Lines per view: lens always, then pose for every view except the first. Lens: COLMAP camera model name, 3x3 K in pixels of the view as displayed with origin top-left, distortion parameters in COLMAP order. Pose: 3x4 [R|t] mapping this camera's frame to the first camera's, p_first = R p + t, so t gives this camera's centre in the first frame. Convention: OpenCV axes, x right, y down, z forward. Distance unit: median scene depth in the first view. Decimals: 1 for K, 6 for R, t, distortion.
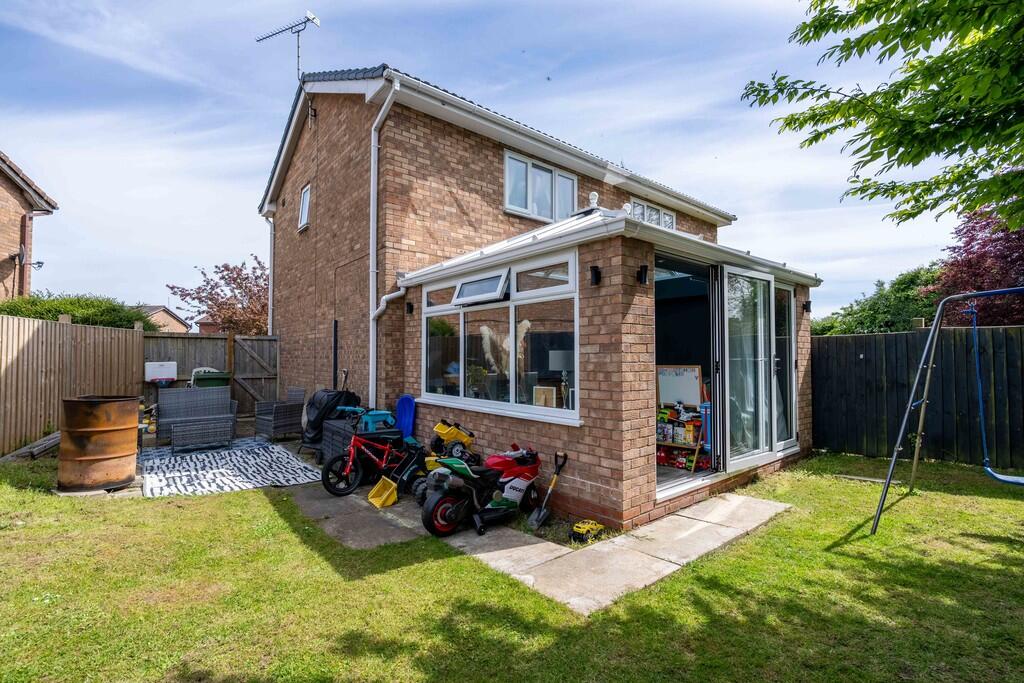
lens RADIAL K [[470.5, 0, 512.0], [0, 470.5, 341.5], [0, 0, 1]] dist [-0.002805, -0.000300]
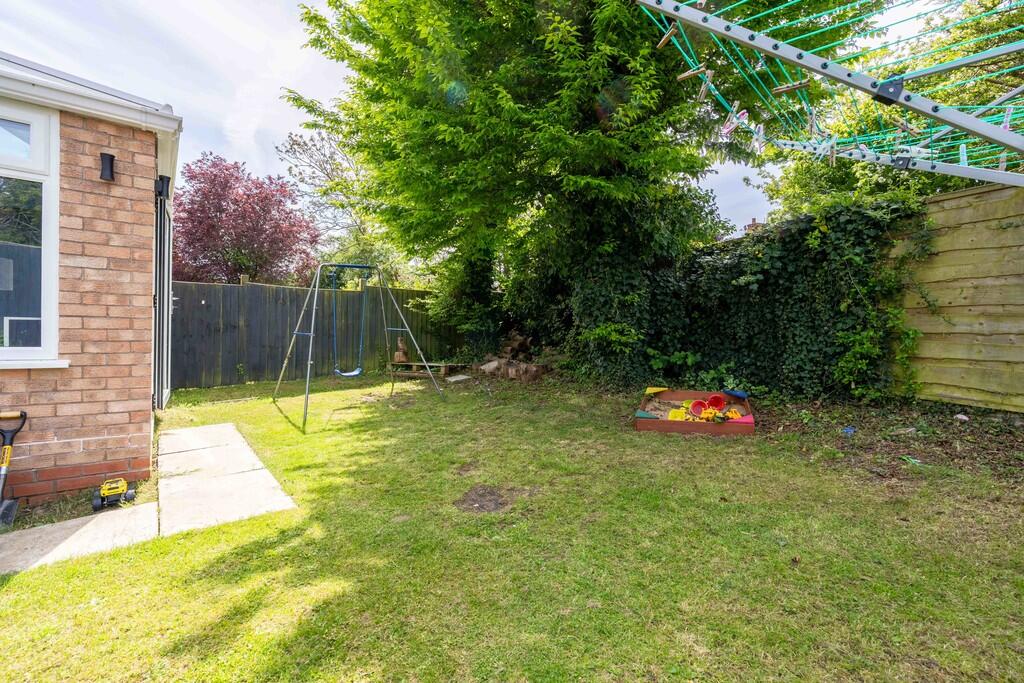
lens RADIAL K [[470.5, 0, 512.0], [0, 470.5, 341.5], [0, 0, 1]] dist [-0.002805, -0.000300]
pose [[0.025924, -0.017183, 0.999516, -0.579318], [-0.058861, 0.998091, 0.018686, 0.090801], [-0.997930, -0.059317, 0.024863, 0.312366]]
